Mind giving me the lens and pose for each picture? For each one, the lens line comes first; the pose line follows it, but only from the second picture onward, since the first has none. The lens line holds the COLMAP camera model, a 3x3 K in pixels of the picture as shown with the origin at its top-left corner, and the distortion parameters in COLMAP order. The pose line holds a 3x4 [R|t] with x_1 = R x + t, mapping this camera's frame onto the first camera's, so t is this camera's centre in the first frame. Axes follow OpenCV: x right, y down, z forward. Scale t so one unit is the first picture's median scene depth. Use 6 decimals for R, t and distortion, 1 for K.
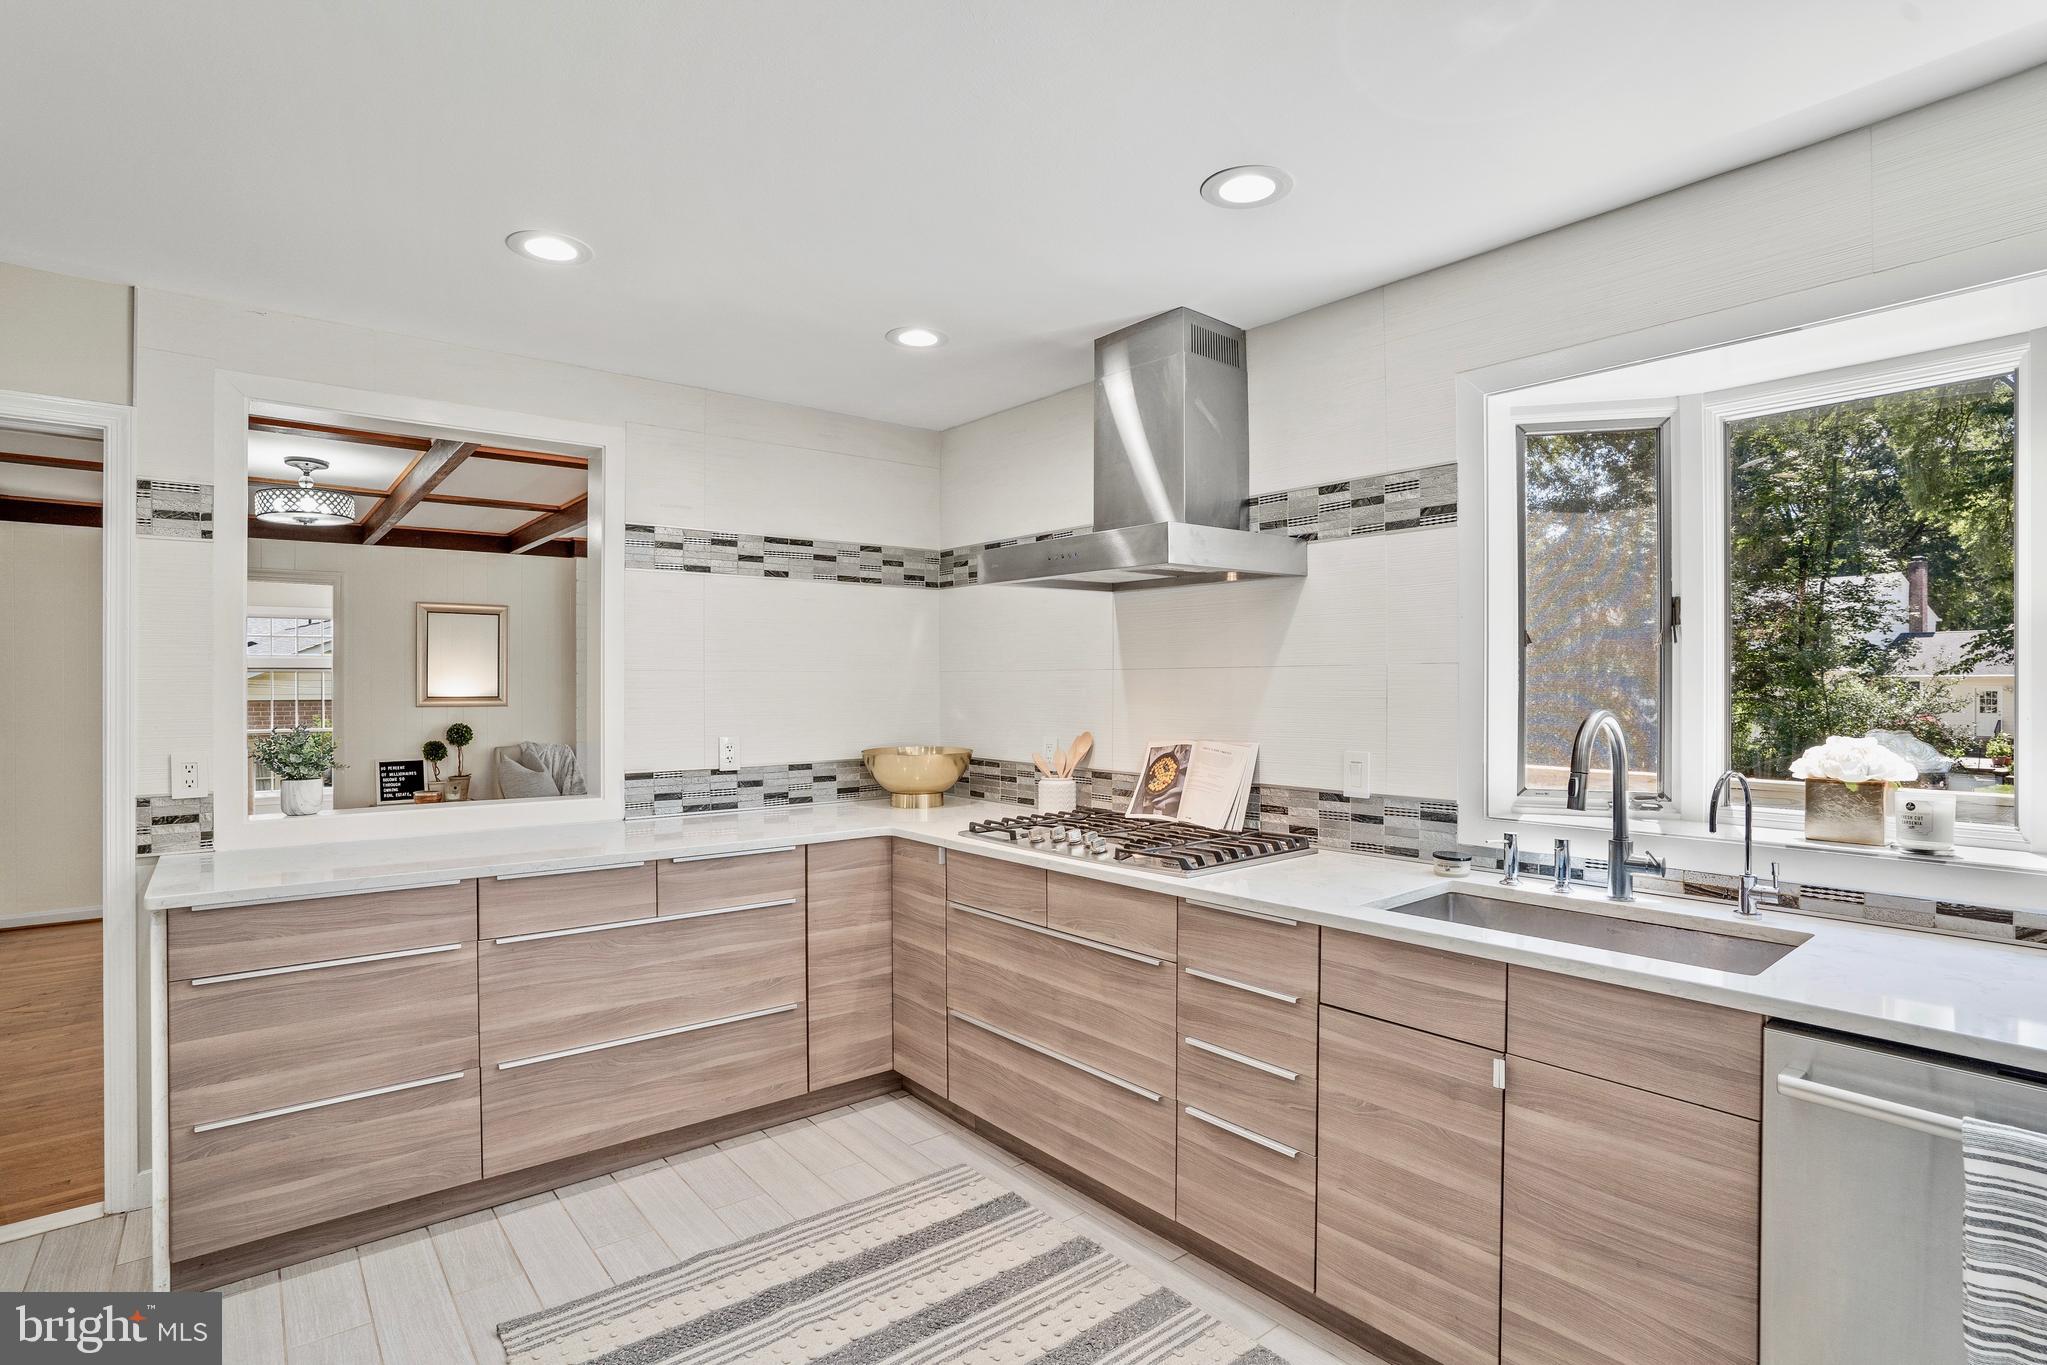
lens RADIAL K [[1002.4, 0, 1024.7], [0, 1002.4, 693.0], [0, 0, 1]] dist [-0.079935, 0.036148]
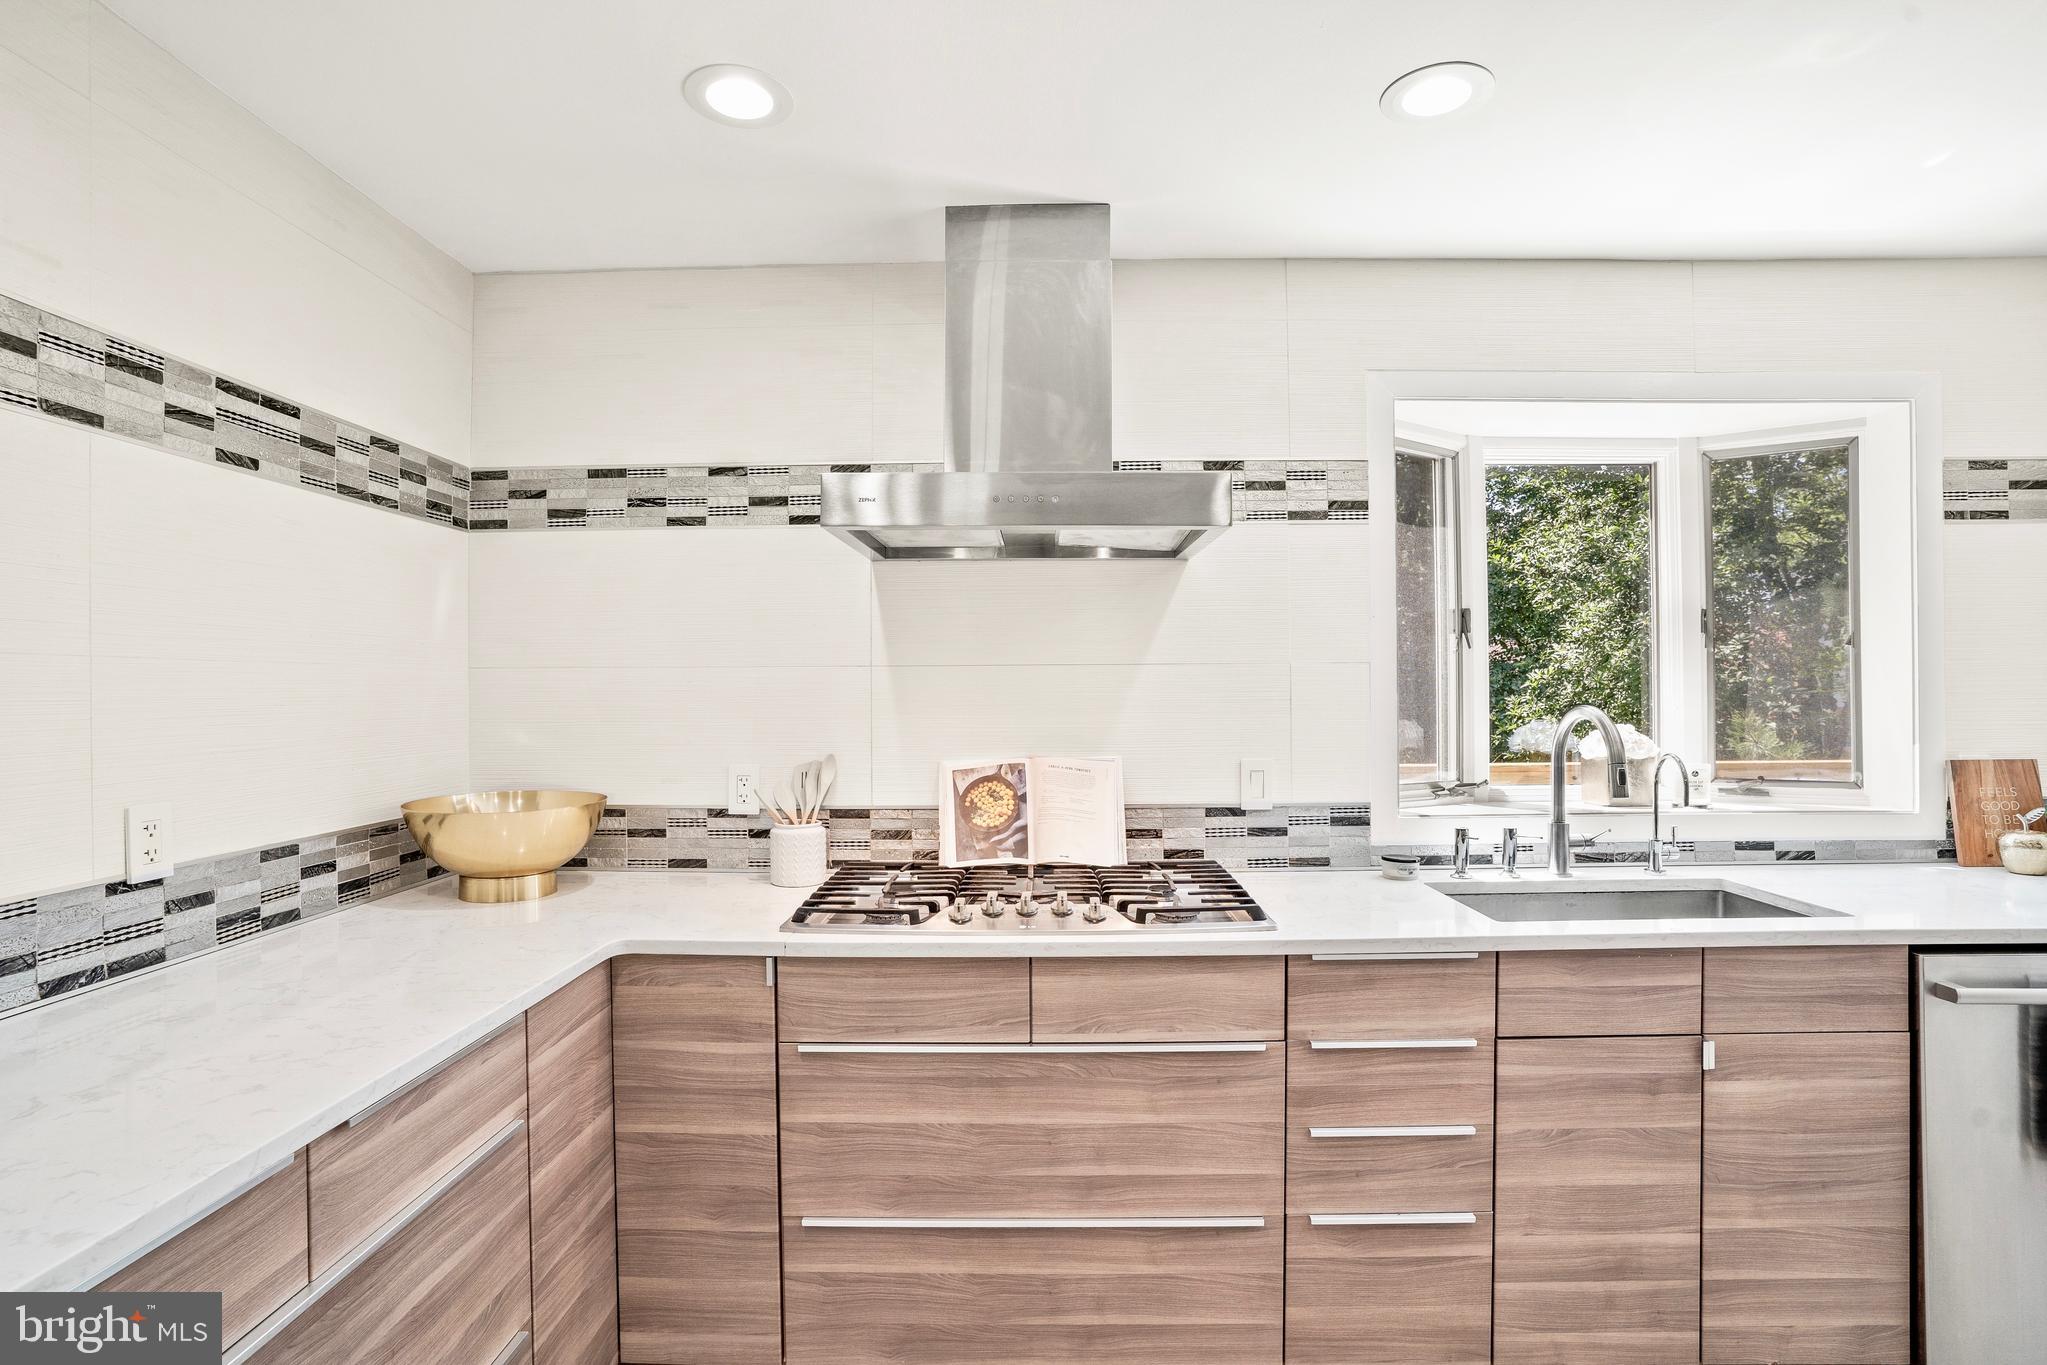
lens RADIAL K [[1002.4, 0, 1024.7], [0, 1002.4, 693.0], [0, 0, 1]] dist [-0.079935, 0.036148]
pose [[0.652513, -0.004229, 0.757766, -0.473299], [0.010935, 0.999933, -0.003835, -0.000123], [-0.757699, 0.010789, 0.652515, 0.540687]]
